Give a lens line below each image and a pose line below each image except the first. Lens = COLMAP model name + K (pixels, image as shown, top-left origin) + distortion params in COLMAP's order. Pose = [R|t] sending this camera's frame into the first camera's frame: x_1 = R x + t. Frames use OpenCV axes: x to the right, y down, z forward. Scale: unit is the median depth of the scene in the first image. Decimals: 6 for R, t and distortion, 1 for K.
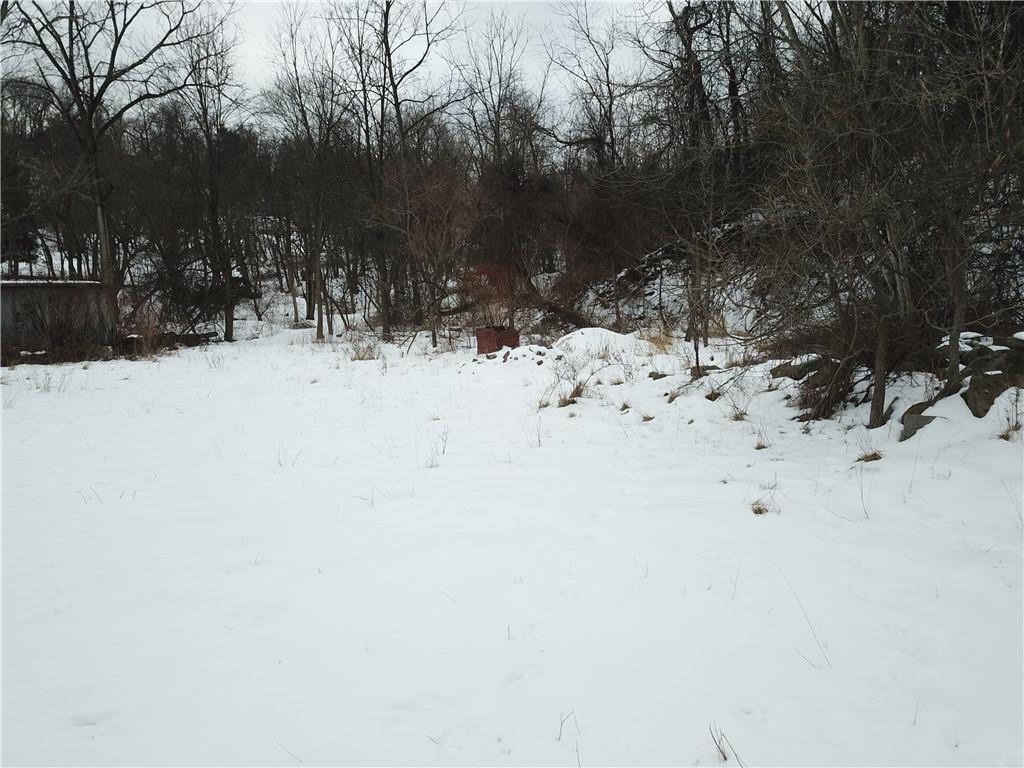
lens RADIAL K [[781.2, 0, 512.6], [0, 781.2, 386.3], [0, 0, 1]] dist [0.023201, -0.014812]
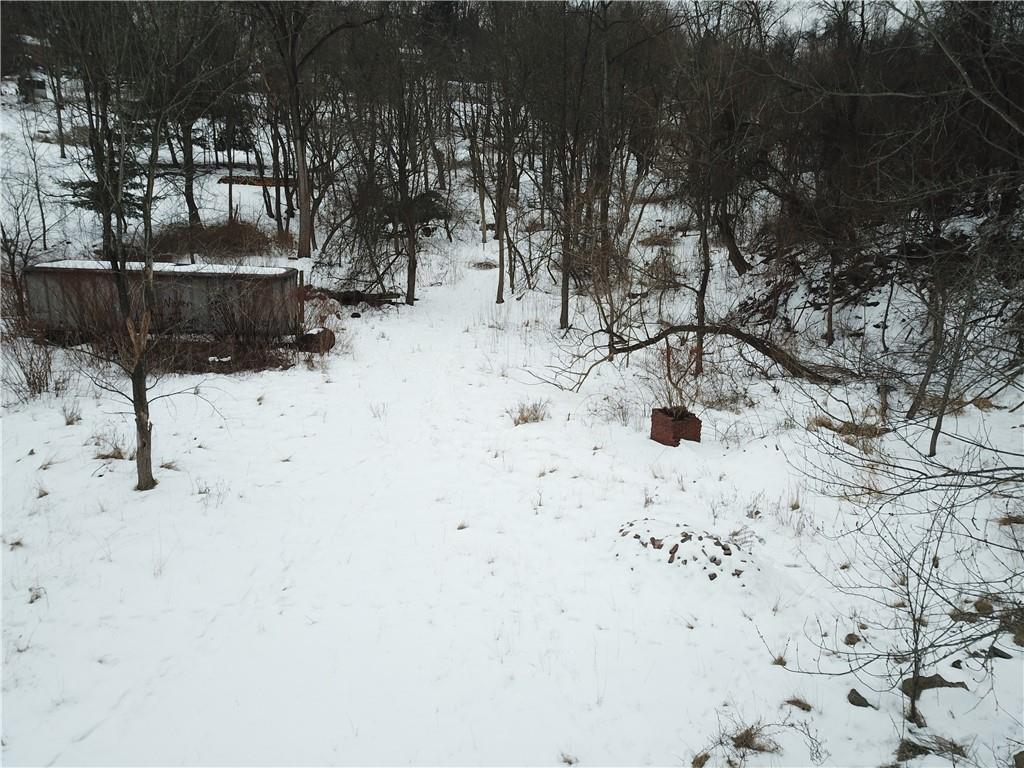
lens RADIAL K [[774.7, 0, 507.5], [0, 774.7, 392.8], [0, 0, 1]] dist [0.028273, -0.020683]
pose [[0.966400, 0.120134, -0.227243, -0.004209], [-0.077781, 0.979289, 0.186930, -0.132382], [0.244993, -0.162974, 0.955729, 0.067118]]
